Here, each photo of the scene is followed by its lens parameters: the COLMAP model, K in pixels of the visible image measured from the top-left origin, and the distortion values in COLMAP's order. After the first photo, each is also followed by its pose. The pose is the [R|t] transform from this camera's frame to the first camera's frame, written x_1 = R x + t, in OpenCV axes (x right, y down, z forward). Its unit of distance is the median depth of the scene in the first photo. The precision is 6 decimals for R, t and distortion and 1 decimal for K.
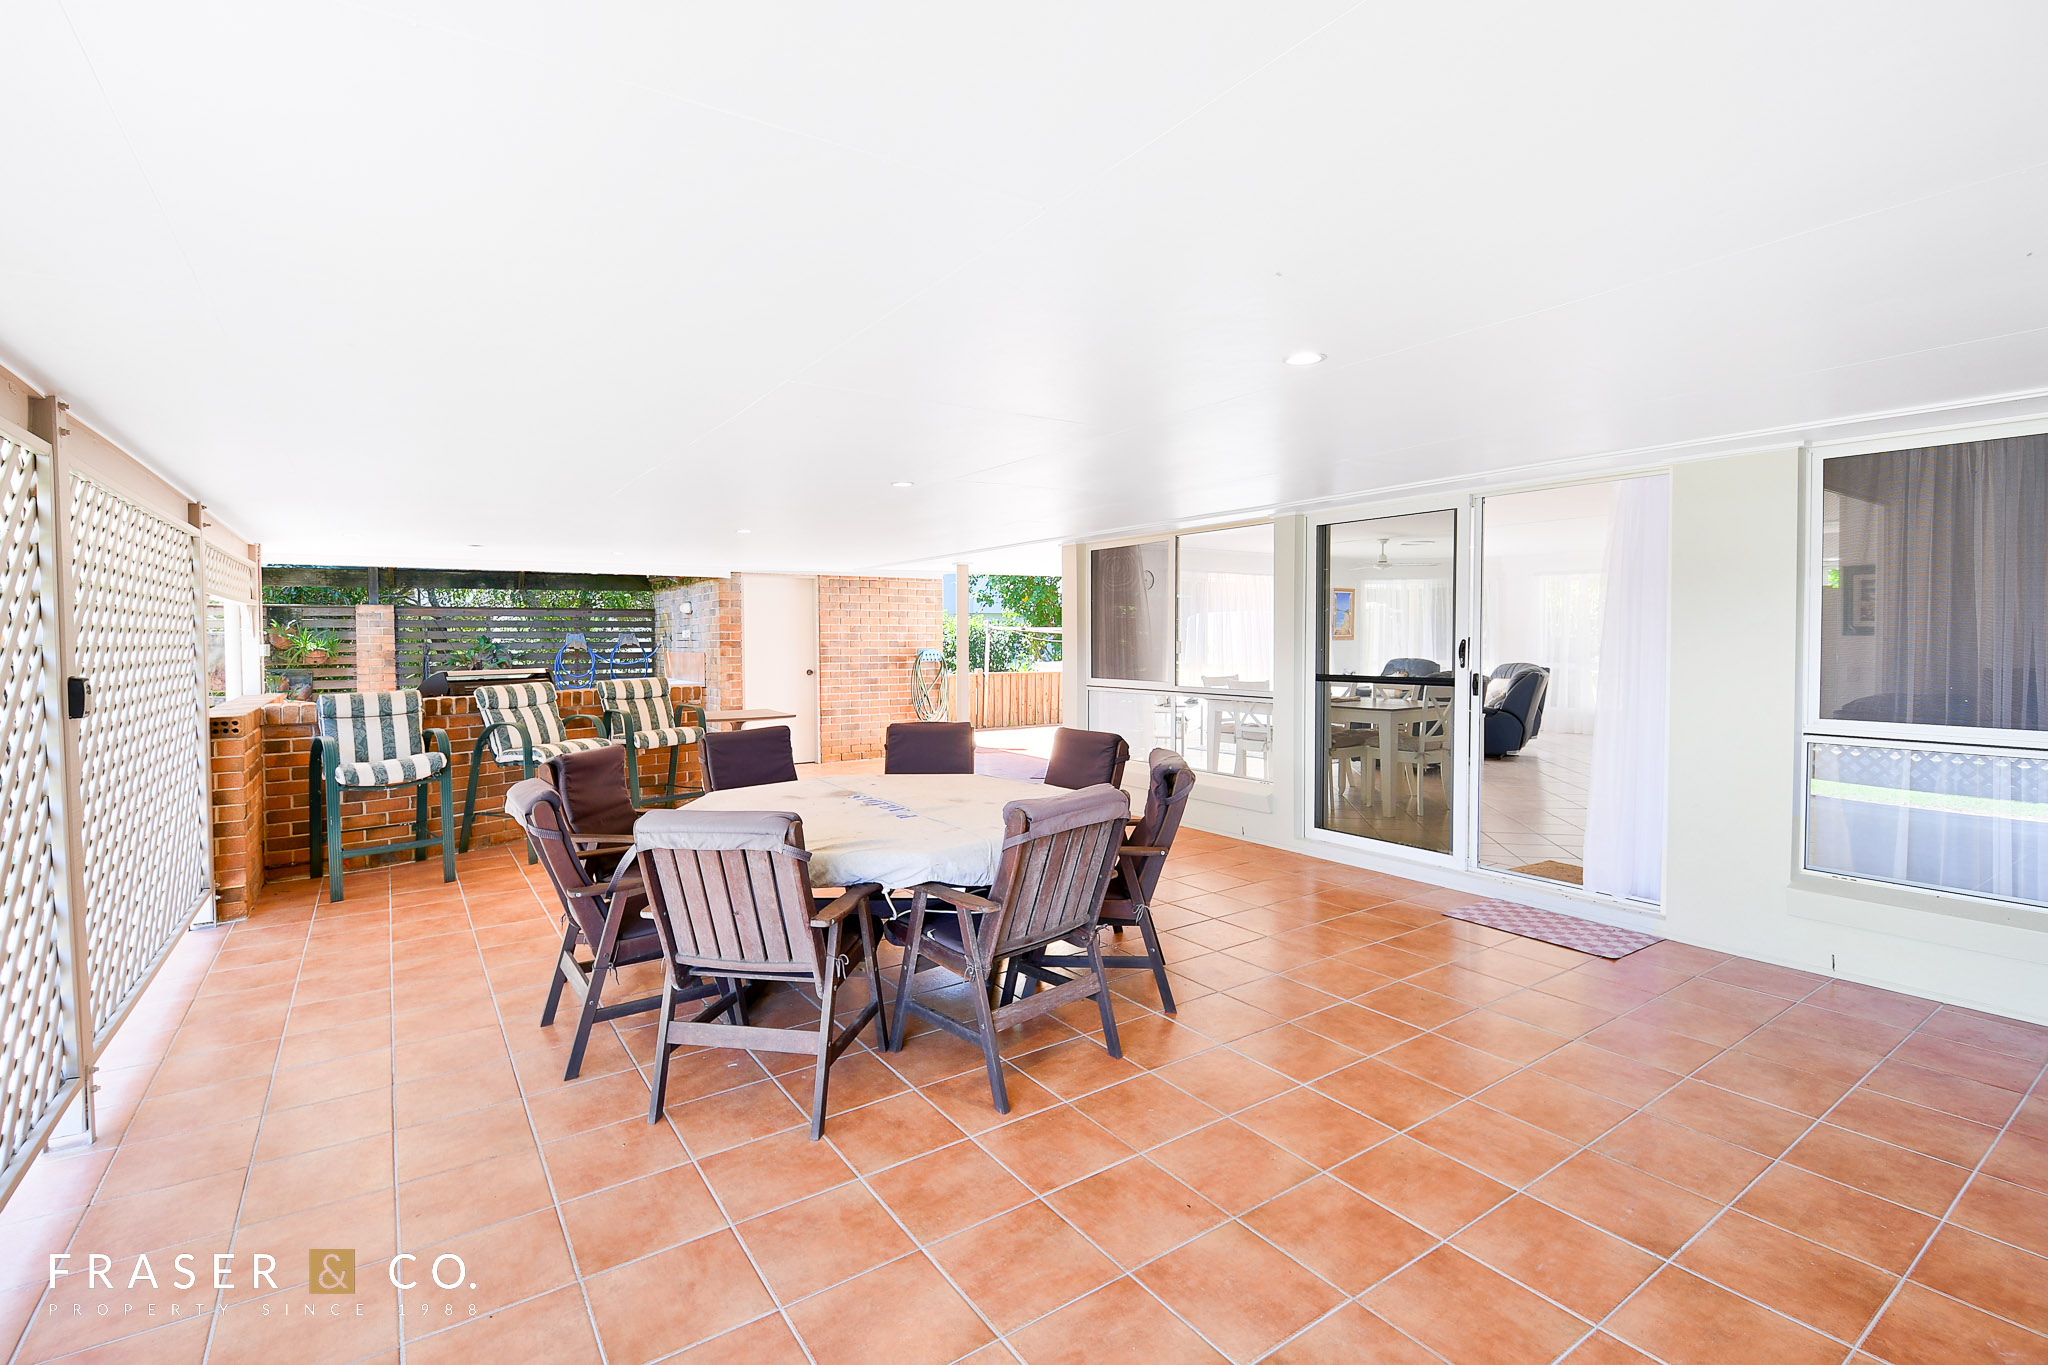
lens RADIAL K [[946.5, 0, 1020.7], [0, 946.5, 667.6], [0, 0, 1]] dist [0.003559, -0.009208]
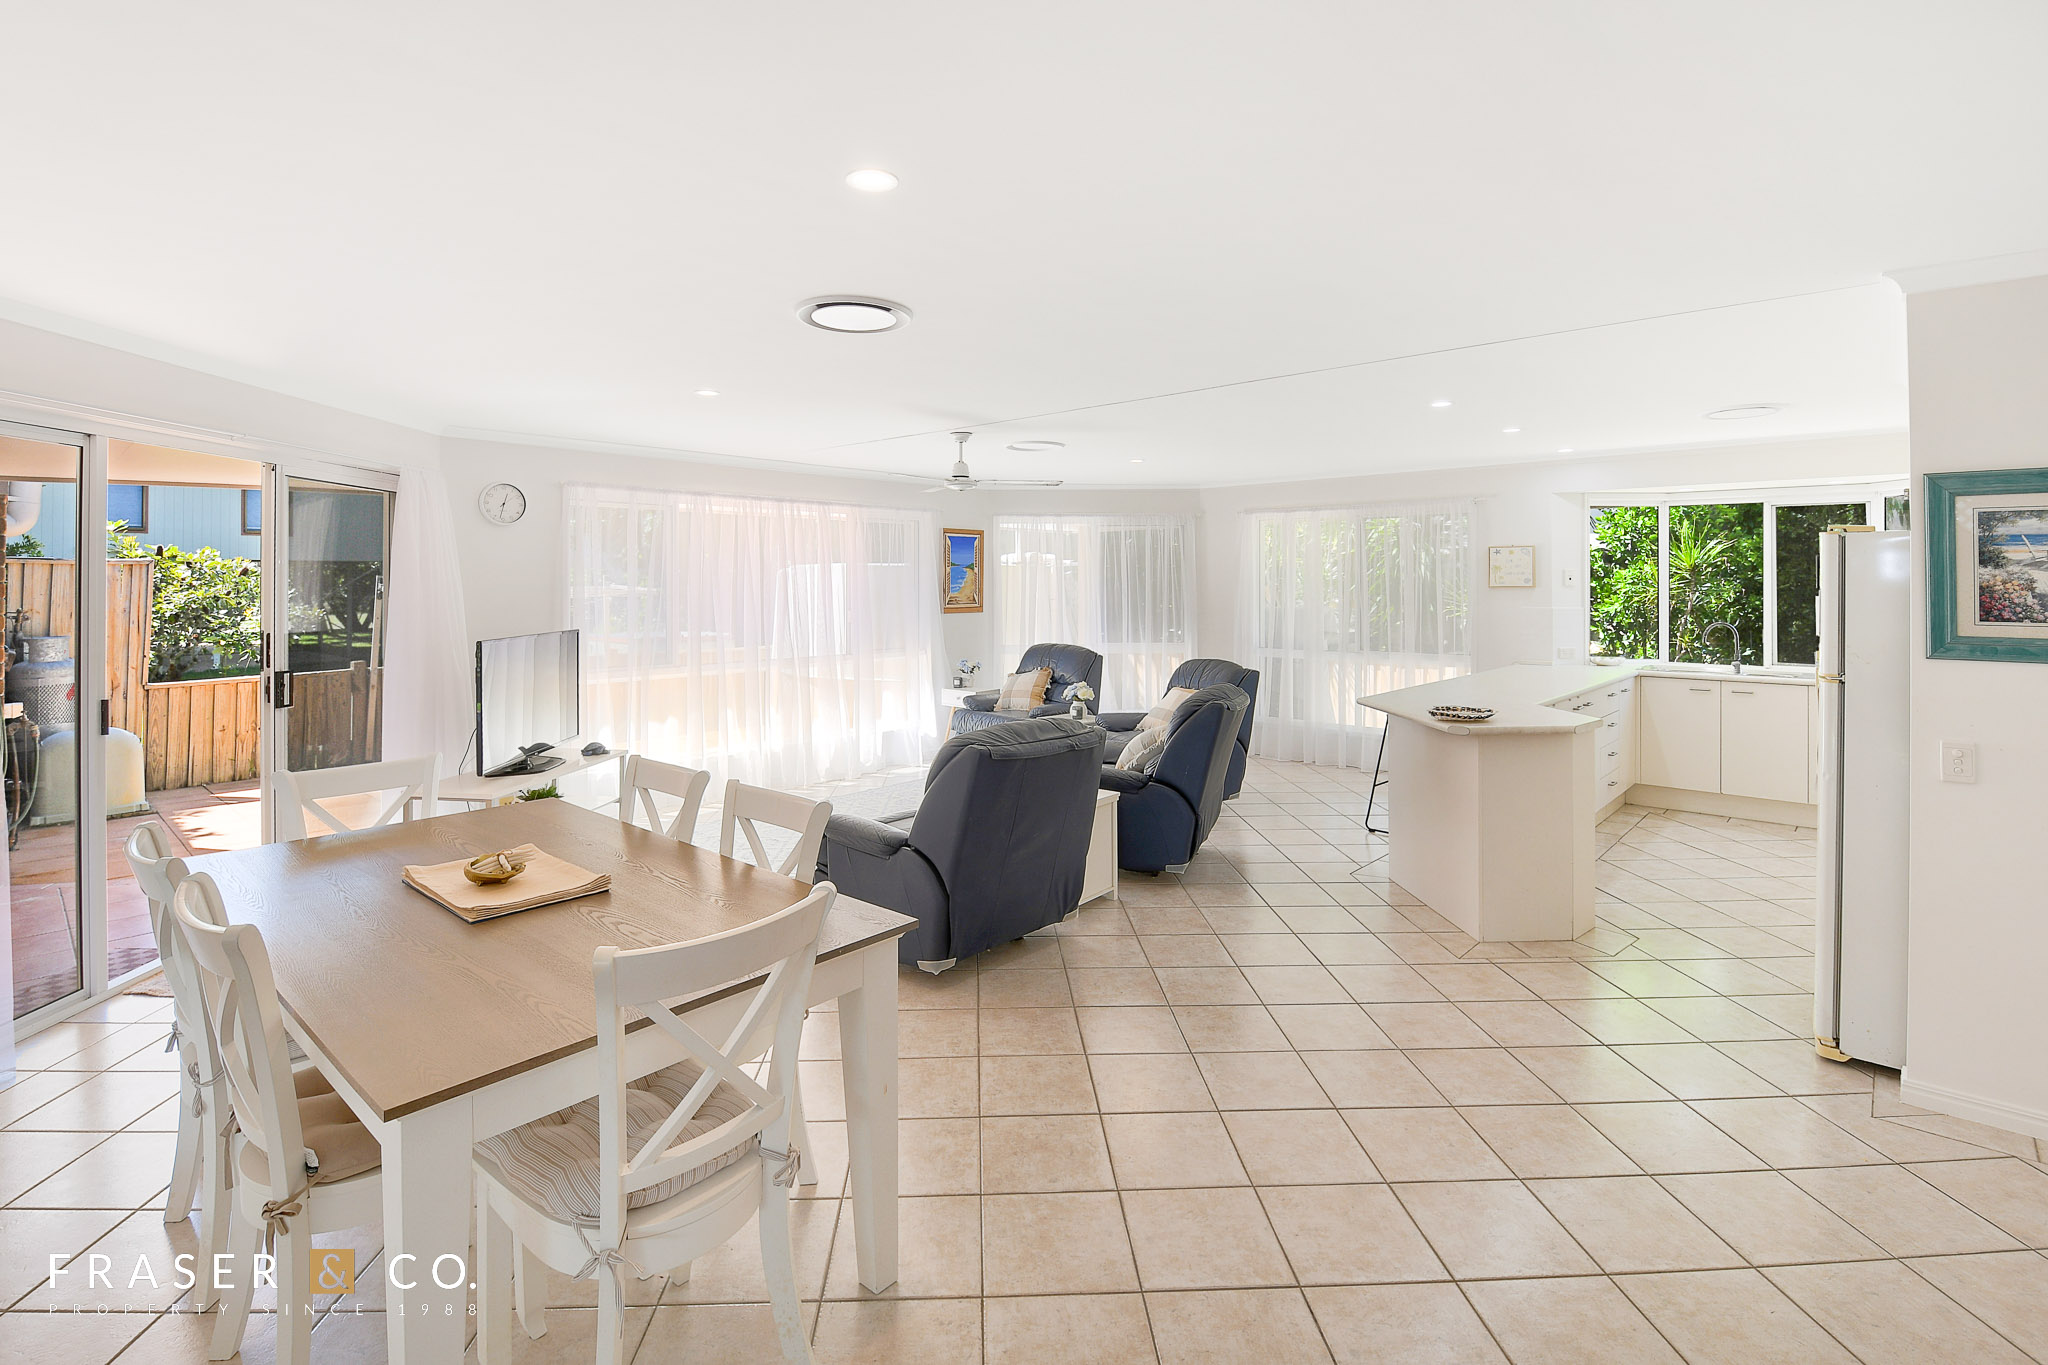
lens RADIAL K [[946.5, 0, 1027.7], [0, 946.5, 592.3], [0, 0, 1]] dist [0.003559, -0.009208]
pose [[0.973813, -0.001067, 0.227348, 0.212387], [0.005712, 0.999788, -0.019777, -0.026590], [-0.227279, 0.020558, 0.973613, 0.344347]]
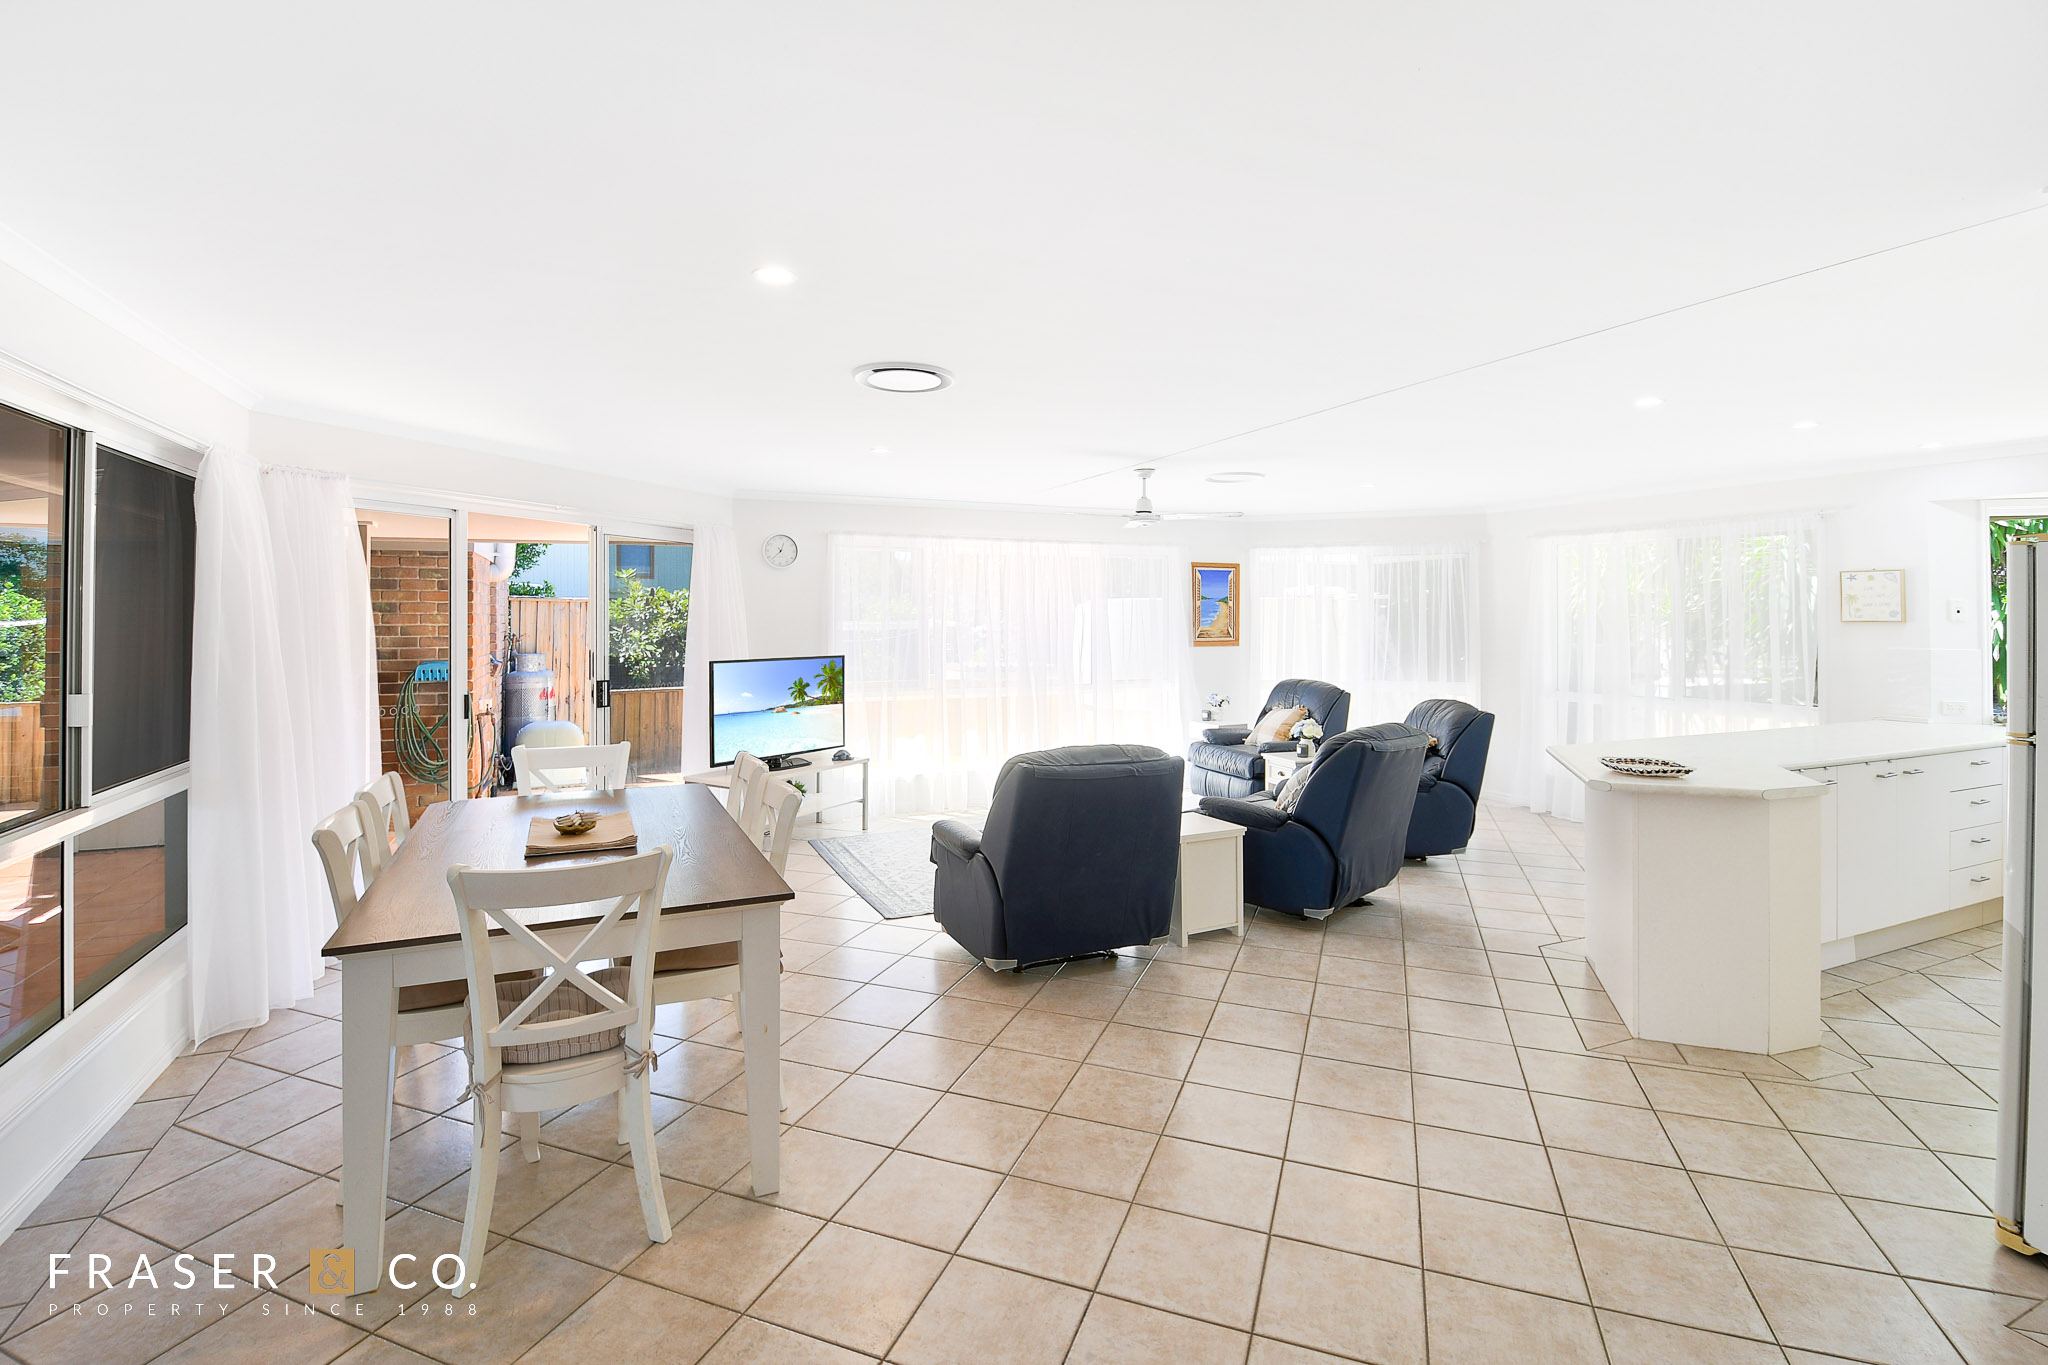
lens RADIAL K [[946.5, 0, 1037.7], [0, 946.5, 624.8], [0, 0, 1]] dist [0.003559, -0.009208]
pose [[0.984736, 0.003925, -0.174009, 0.295044], [-0.008116, 0.999694, -0.023380, -0.024610], [0.173864, 0.024435, 0.984467, 0.328437]]
